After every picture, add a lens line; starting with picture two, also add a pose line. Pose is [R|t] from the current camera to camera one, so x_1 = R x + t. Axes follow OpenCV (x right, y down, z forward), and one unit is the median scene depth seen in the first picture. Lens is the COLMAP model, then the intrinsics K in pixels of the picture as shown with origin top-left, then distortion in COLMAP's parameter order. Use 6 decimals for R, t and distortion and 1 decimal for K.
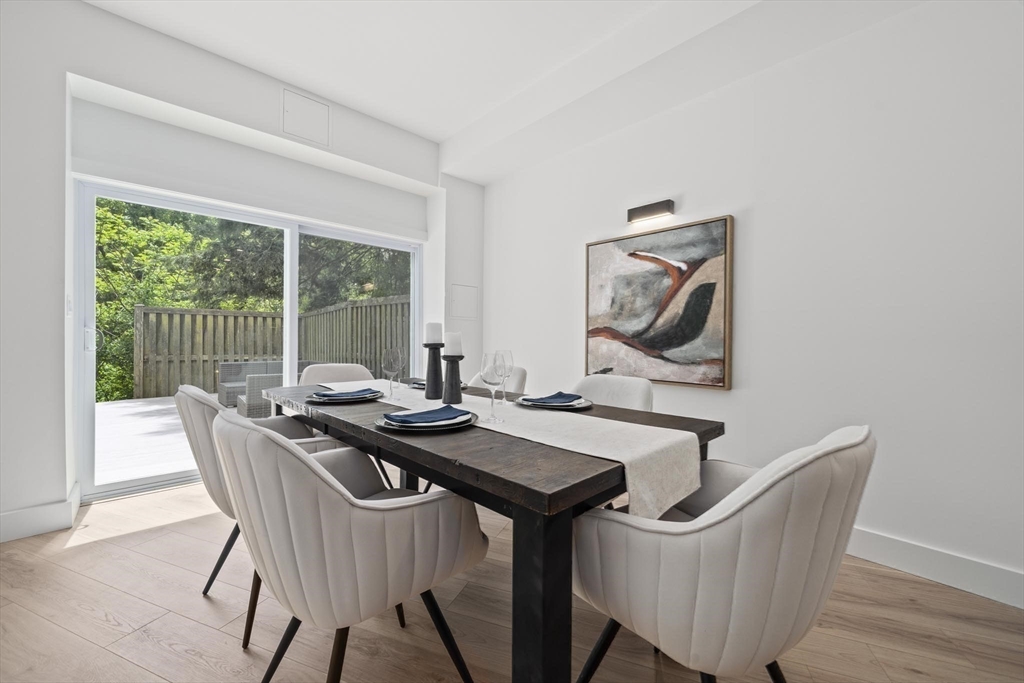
lens RADIAL K [[408.0, 0, 508.8], [0, 408.0, 338.9], [0, 0, 1]] dist [0.003287, -0.000144]
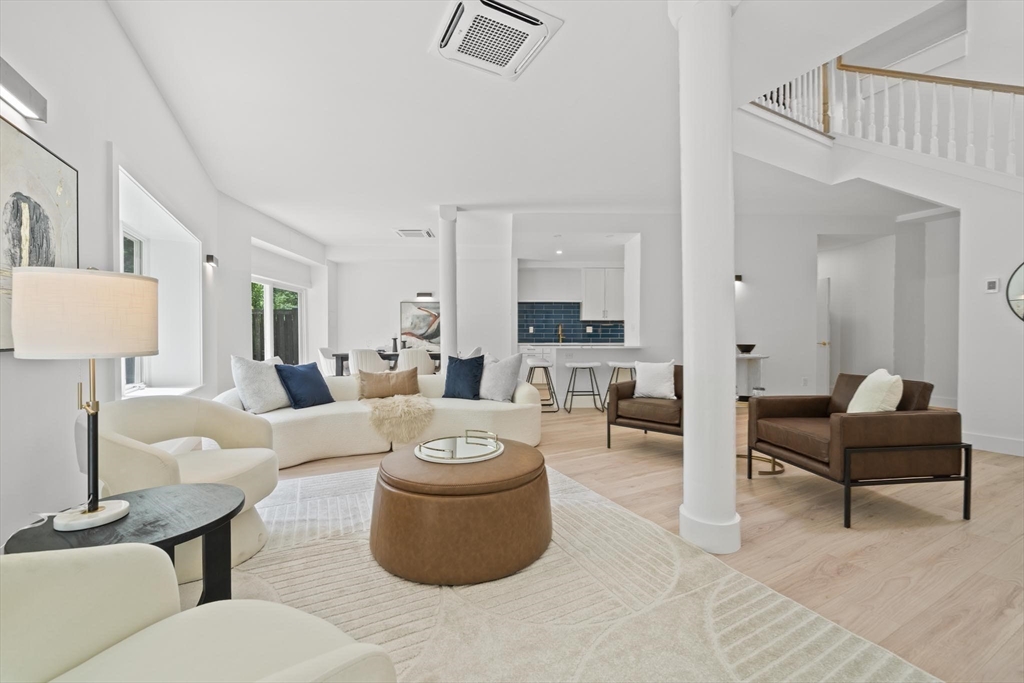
lens RADIAL K [[408.0, 0, 512.0], [0, 408.0, 336.4], [0, 0, 1]] dist [0.003287, -0.000144]
pose [[0.663939, -0.013780, 0.747660, -1.506437], [0.009929, 0.999905, 0.009612, -0.020573], [-0.747721, 0.001041, 0.664012, -1.529224]]
